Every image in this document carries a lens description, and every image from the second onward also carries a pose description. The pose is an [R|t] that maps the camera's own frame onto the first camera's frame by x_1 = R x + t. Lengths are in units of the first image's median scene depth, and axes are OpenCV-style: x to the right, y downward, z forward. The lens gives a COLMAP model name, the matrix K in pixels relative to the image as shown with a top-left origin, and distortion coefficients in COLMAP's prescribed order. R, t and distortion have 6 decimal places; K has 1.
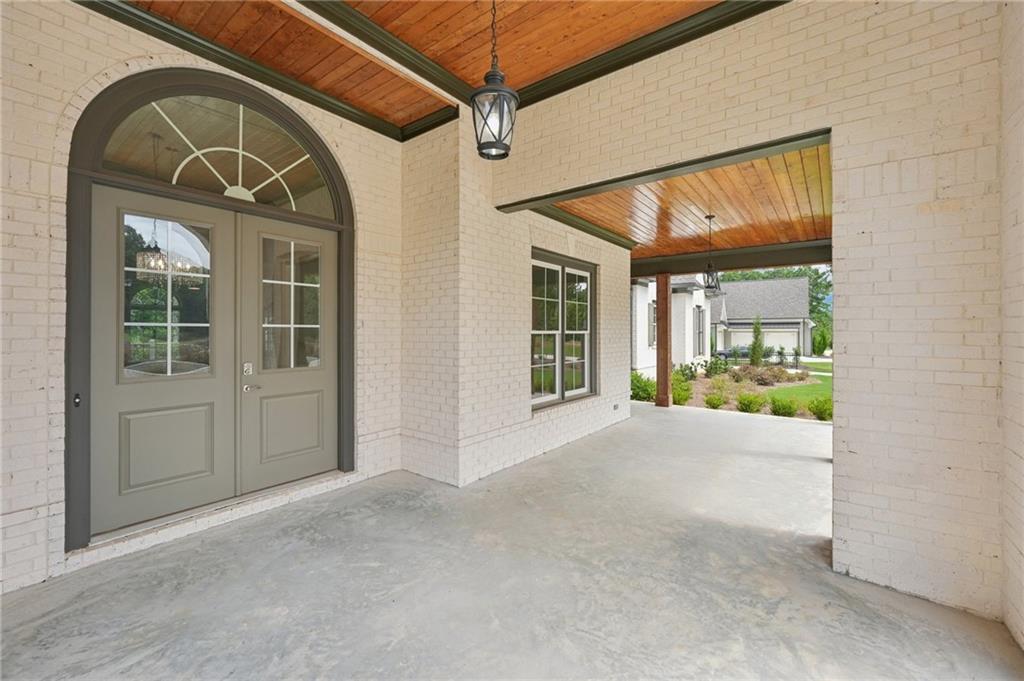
lens RADIAL K [[411.4, 0, 509.8], [0, 411.4, 331.7], [0, 0, 1]] dist [-0.016802, 0.000250]
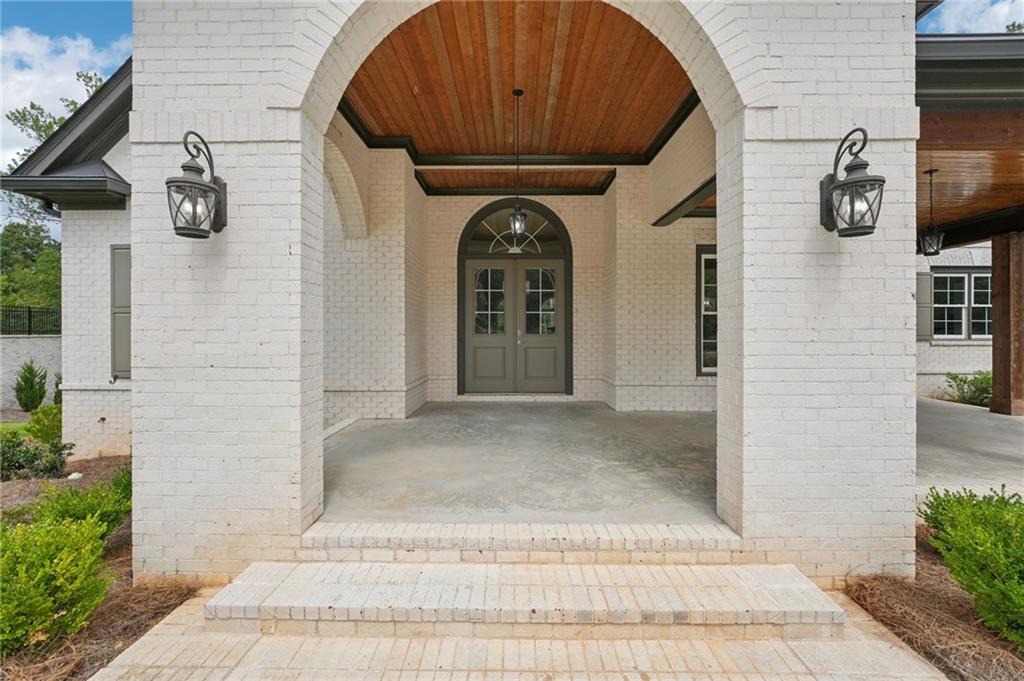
lens RADIAL K [[411.4, 0, 509.8], [0, 411.4, 331.7], [0, 0, 1]] dist [-0.016802, 0.000250]
pose [[0.612423, -0.001978, -0.790528, 1.033964], [0.001029, 0.999998, -0.001705, 0.091371], [0.790529, 0.000231, 0.612424, -0.343863]]
